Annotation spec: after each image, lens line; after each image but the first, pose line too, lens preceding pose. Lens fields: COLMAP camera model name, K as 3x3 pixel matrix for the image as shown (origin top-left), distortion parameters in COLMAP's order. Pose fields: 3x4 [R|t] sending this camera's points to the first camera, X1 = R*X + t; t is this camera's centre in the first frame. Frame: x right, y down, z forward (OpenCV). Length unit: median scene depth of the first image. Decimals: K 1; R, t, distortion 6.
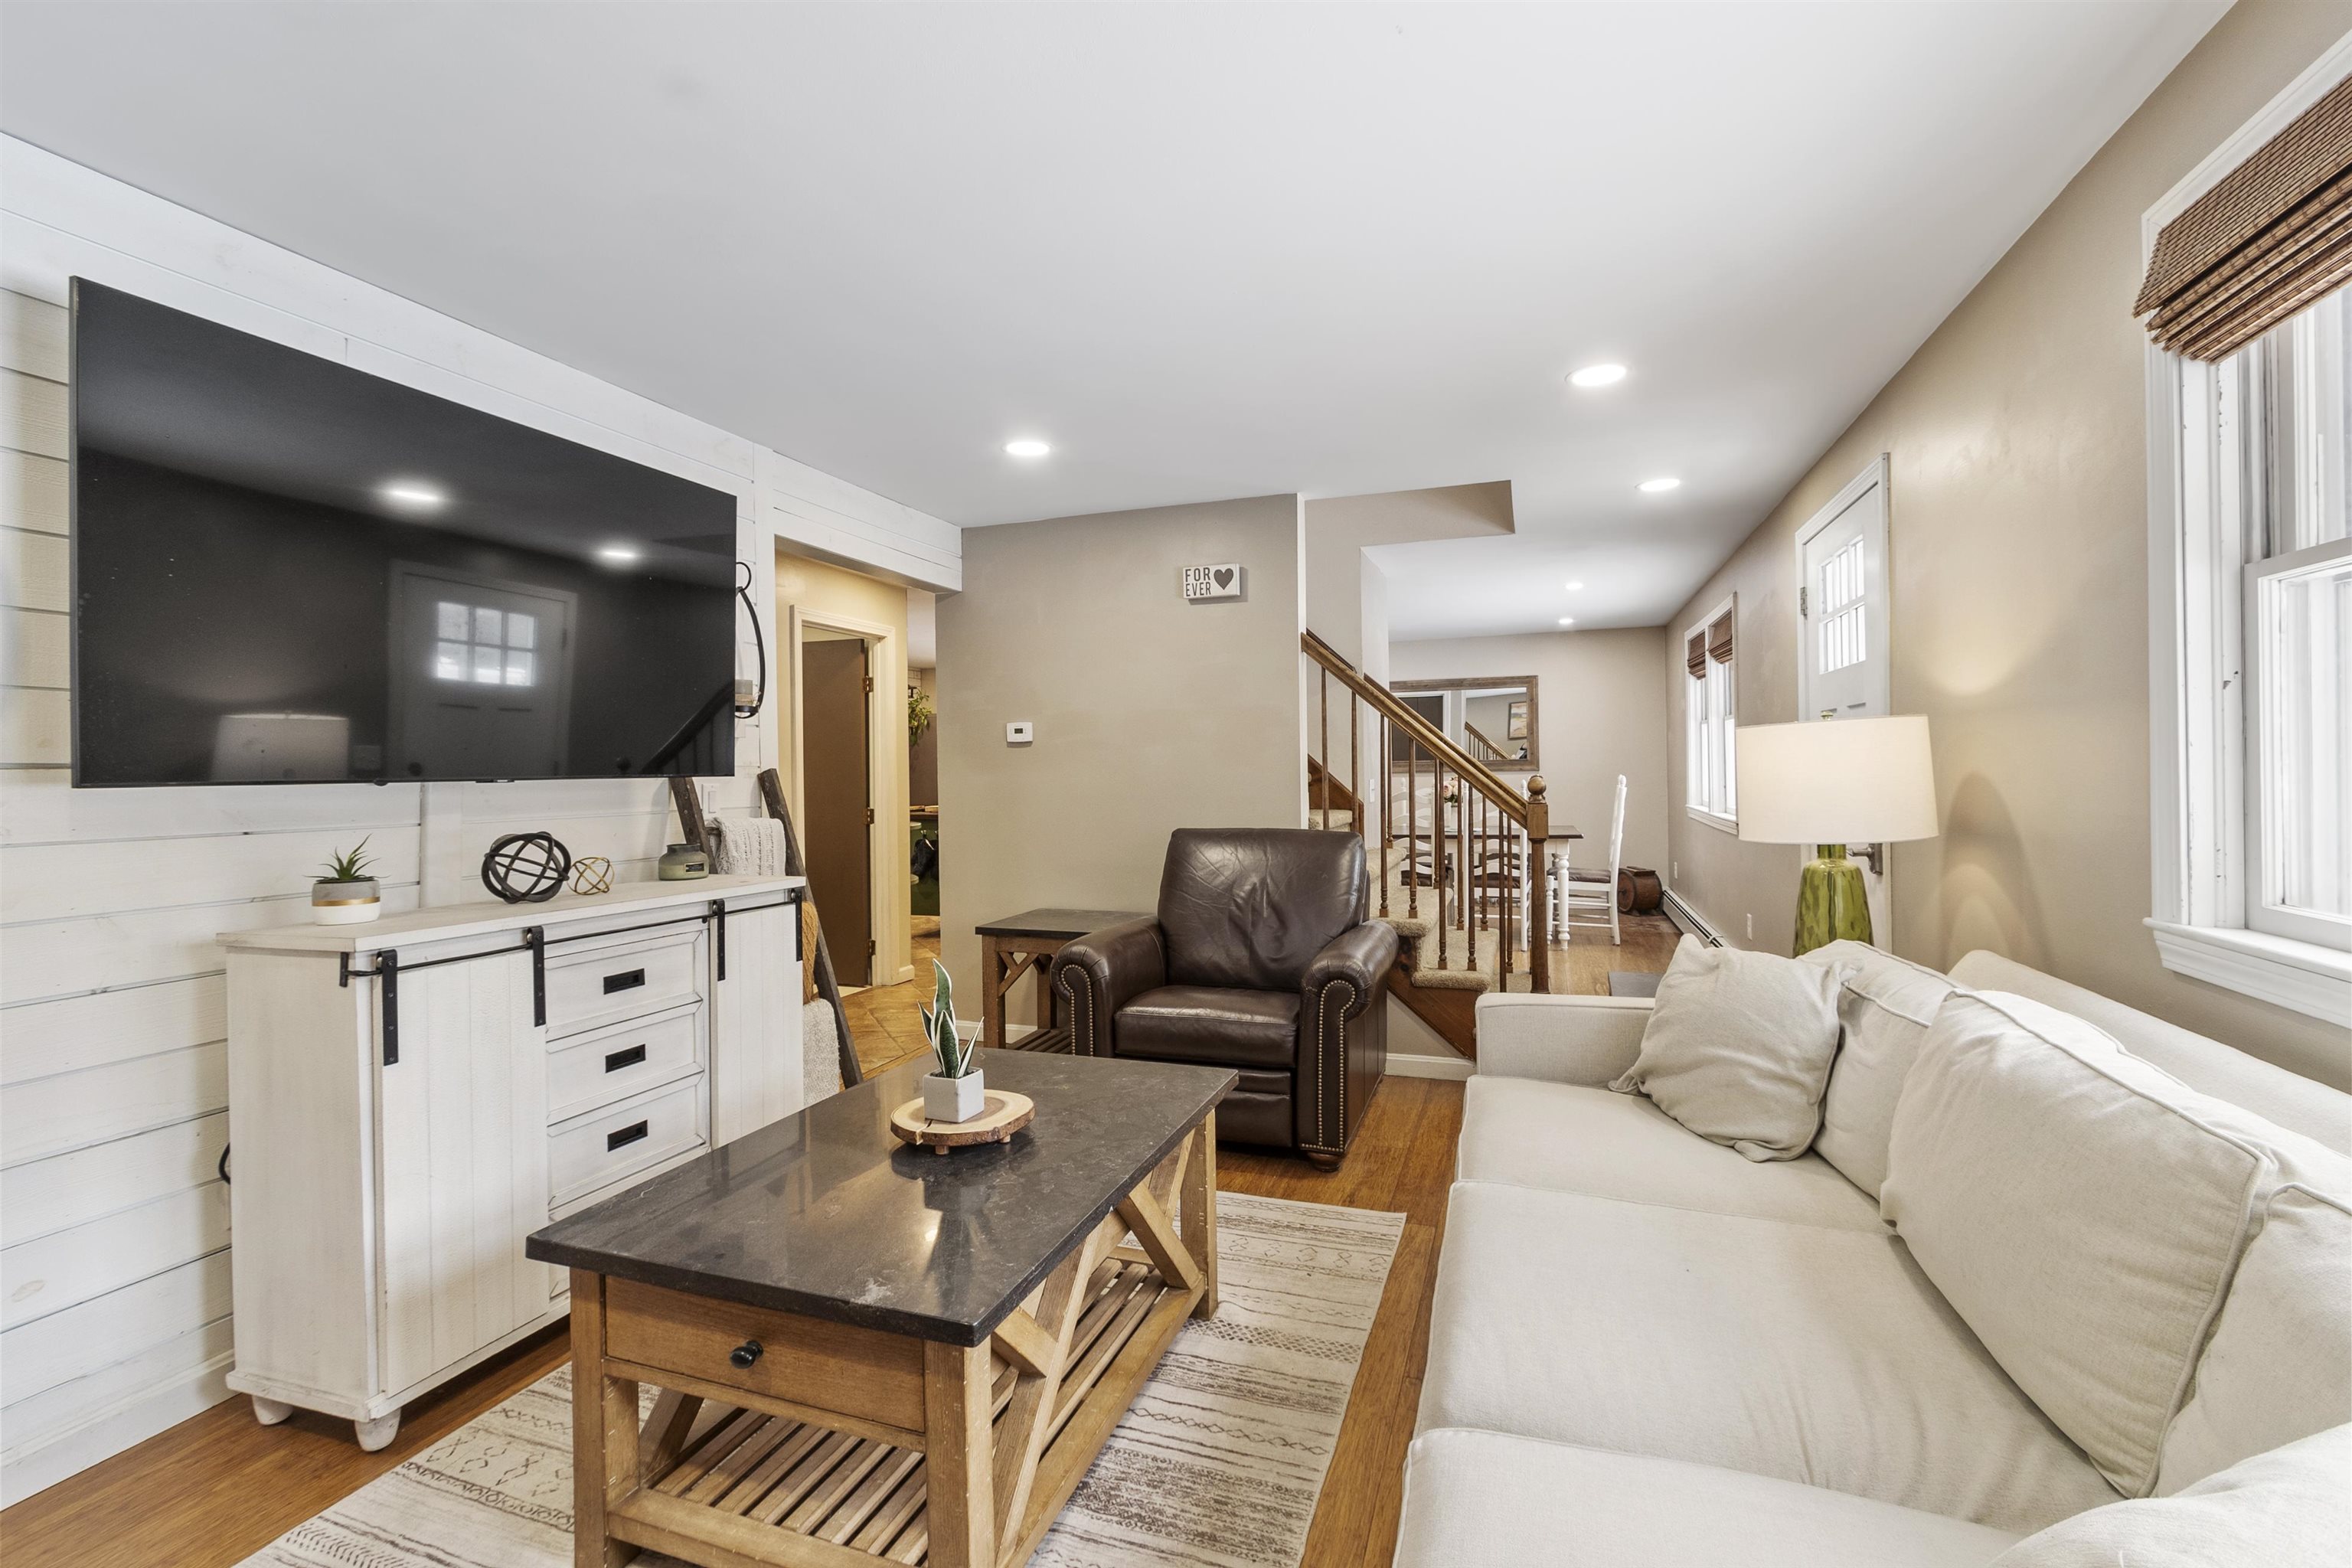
lens RADIAL K [[1023.7, 0, 1171.7], [0, 1023.7, 770.1], [0, 0, 1]] dist [0.003673, -0.001308]
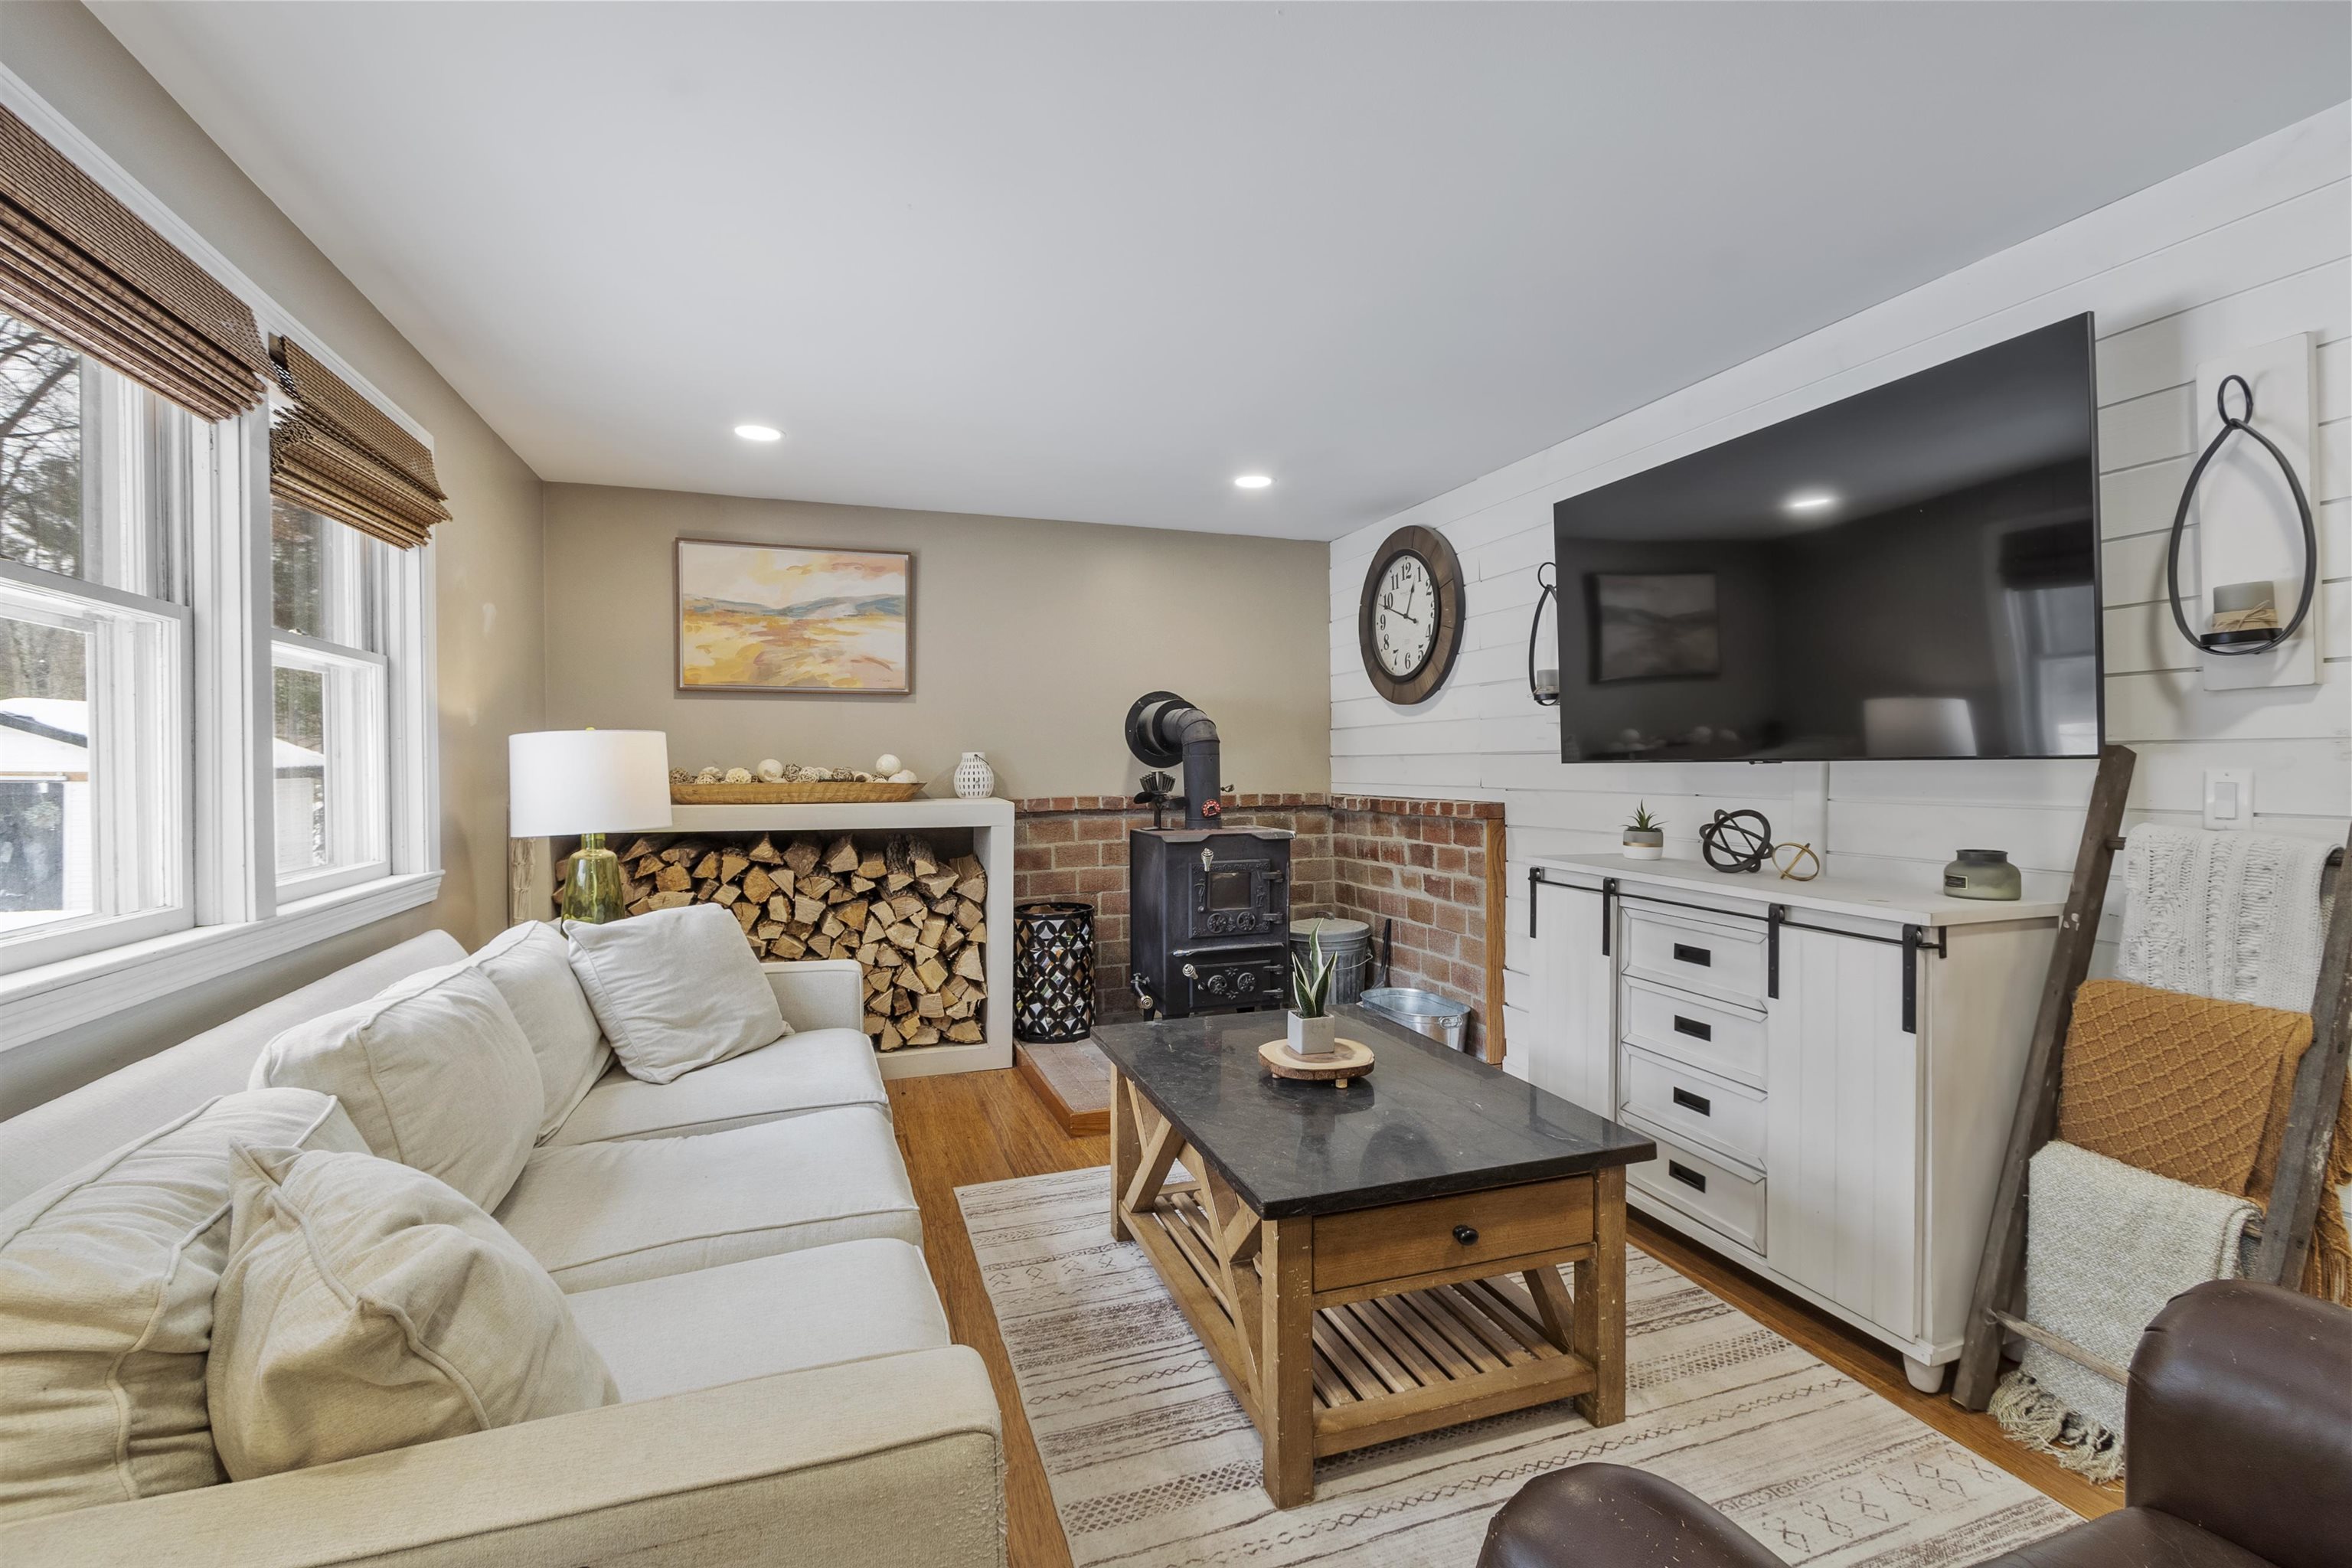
lens RADIAL K [[1023.7, 0, 1176.3], [0, 1023.7, 771.8], [0, 0, 1]] dist [0.003673, -0.001308]
pose [[-0.777761, 0.022471, -0.628159, 0.567679], [0.018533, 0.999746, 0.012817, -0.004431], [0.628287, -0.001673, -0.777980, 1.589365]]
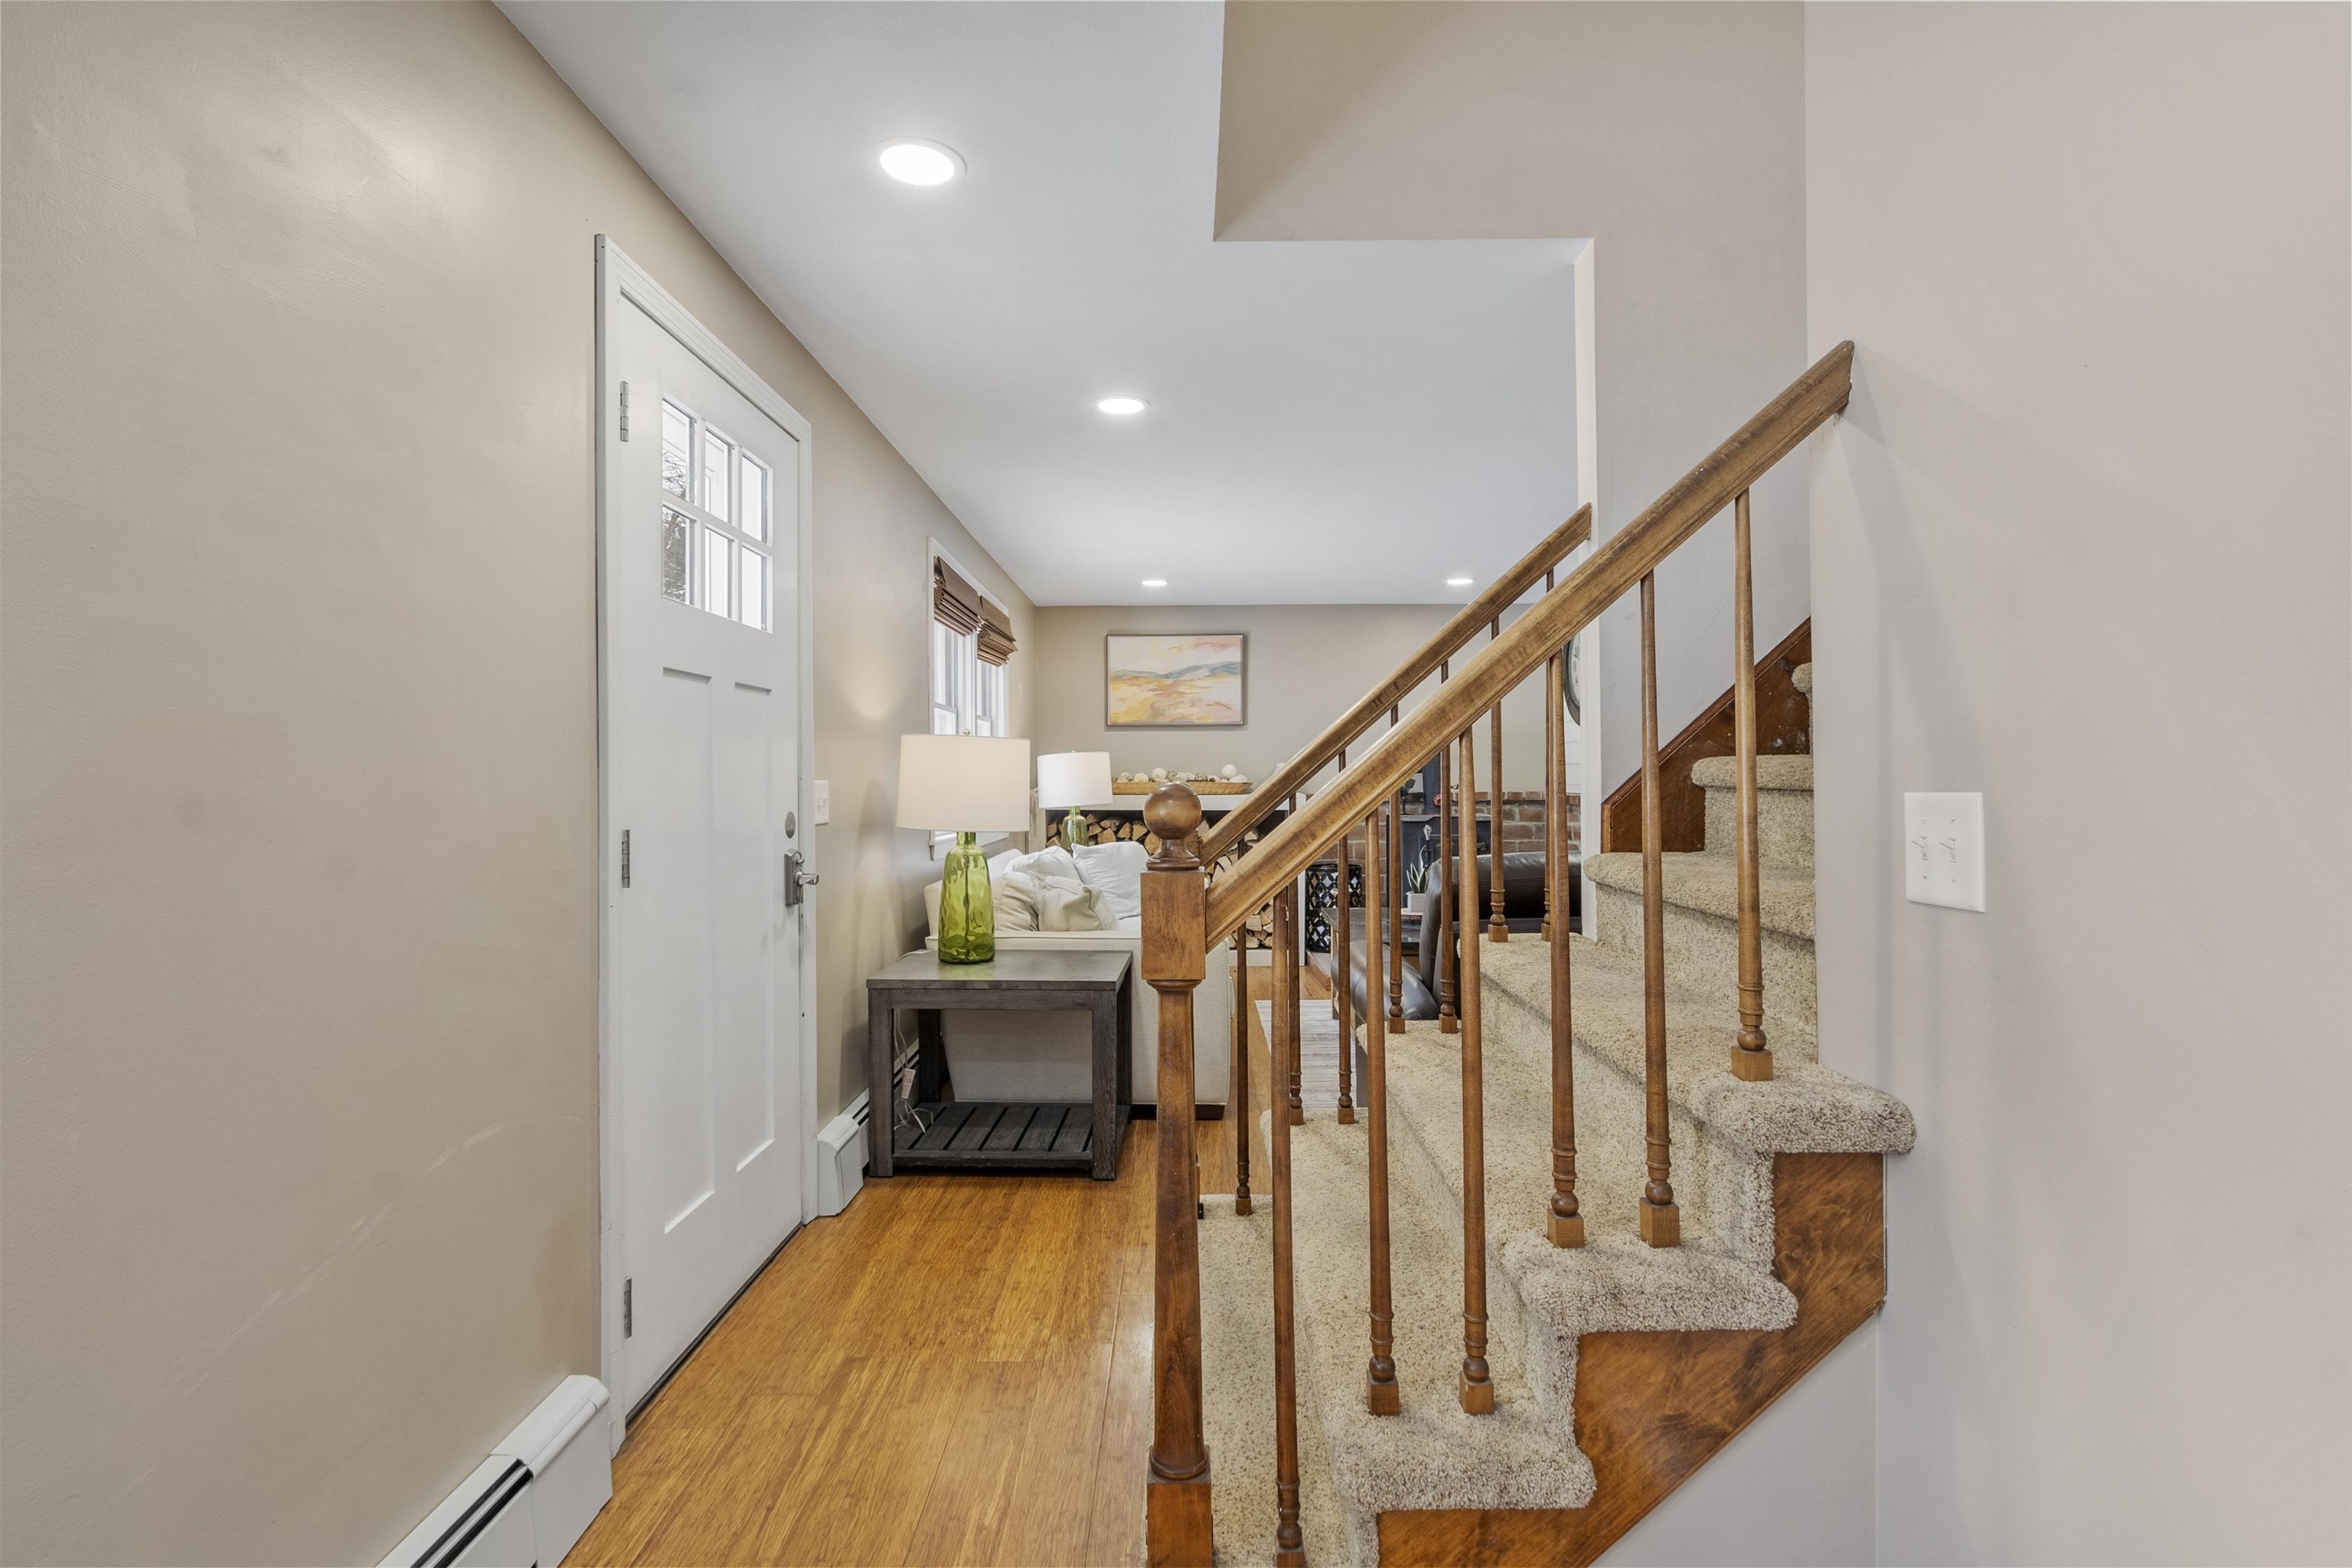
lens RADIAL K [[1101.9, 0, 1176.2], [0, 1101.9, 780.4], [0, 0, 1]] dist [-0.002411, 0.000317]
pose [[-0.946125, 0.020181, -0.323173, 0.771425], [0.020272, 0.999790, 0.003085, 0.003413], [0.323167, -0.003632, -0.946335, 2.179254]]
